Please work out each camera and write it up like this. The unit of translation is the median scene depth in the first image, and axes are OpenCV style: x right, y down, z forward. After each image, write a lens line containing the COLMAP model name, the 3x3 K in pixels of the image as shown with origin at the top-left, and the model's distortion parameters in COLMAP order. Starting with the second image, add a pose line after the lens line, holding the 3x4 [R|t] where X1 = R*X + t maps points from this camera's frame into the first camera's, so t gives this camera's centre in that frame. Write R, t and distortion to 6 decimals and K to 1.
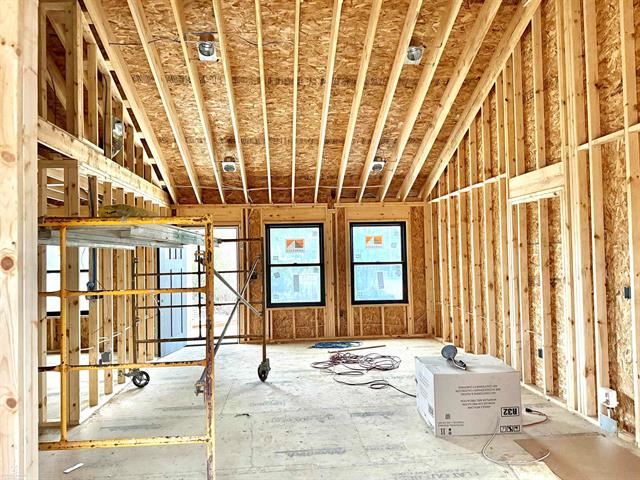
lens RADIAL K [[442.7, 0, 320.8], [0, 442.7, 244.8], [0, 0, 1]] dist [0.054753, -0.090836]
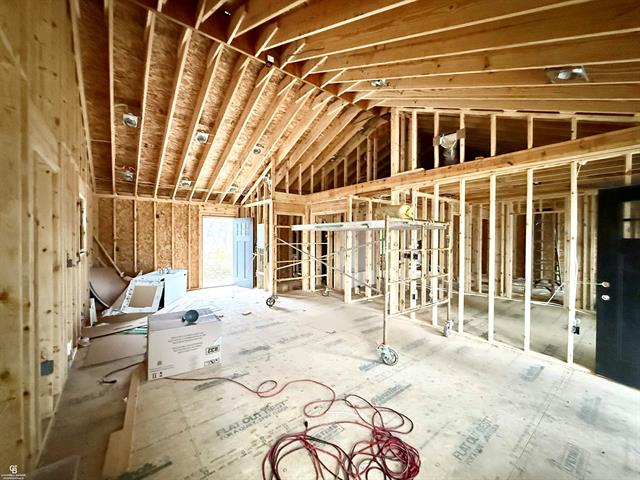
lens RADIAL K [[255.9, 0, 320.0], [0, 255.9, 240.0], [0, 0, 1]] dist [0.000146, 0.000264]
pose [[-0.835072, 0.019011, -0.549811, 0.387936], [0.026981, 0.999615, -0.006416, 0.047513], [0.549478, -0.020192, -0.835264, 1.829681]]
